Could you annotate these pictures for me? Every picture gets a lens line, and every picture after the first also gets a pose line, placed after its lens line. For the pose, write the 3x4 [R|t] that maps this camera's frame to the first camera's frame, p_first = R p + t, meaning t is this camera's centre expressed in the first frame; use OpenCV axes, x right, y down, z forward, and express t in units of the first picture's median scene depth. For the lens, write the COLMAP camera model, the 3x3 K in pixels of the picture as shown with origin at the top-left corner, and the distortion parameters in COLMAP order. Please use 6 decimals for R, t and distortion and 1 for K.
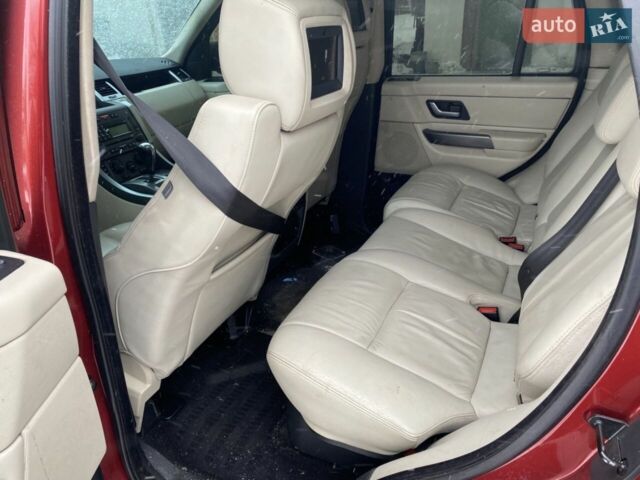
lens RADIAL K [[487.2, 0, 320.0], [0, 487.2, 240.0], [0, 0, 1]] dist [0.003154, -0.005903]
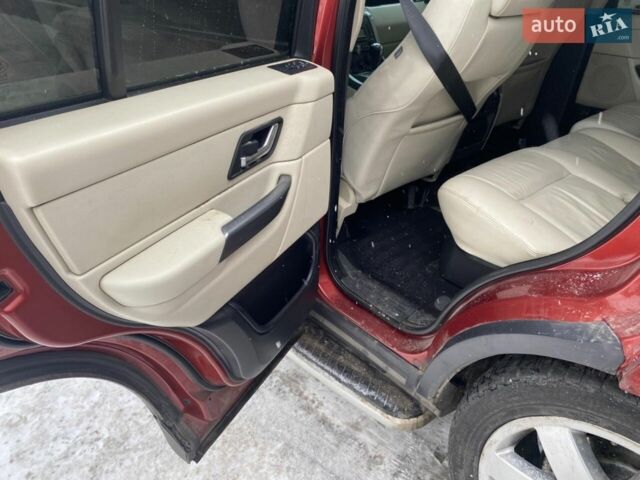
lens RADIAL K [[487.2, 0, 320.0], [0, 487.2, 240.0], [0, 0, 1]] dist [0.003154, -0.005903]
pose [[0.911438, 0.234142, -0.338316, 0.069605], [-0.201571, 0.970951, 0.128933, 0.220594], [0.358677, -0.049320, 0.932158, -0.338939]]
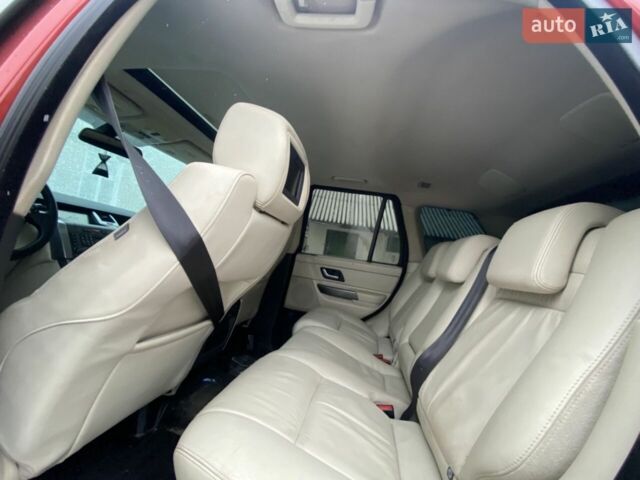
lens RADIAL K [[256.8, 0, 318.7], [0, 256.8, 238.3], [0, 0, 1]] dist [0.019125, -0.023380]
pose [[0.948187, 0.203591, 0.243910, -0.047828], [-0.063983, 0.874339, -0.481079, 0.096150], [-0.311203, 0.440546, 0.842064, 0.339555]]
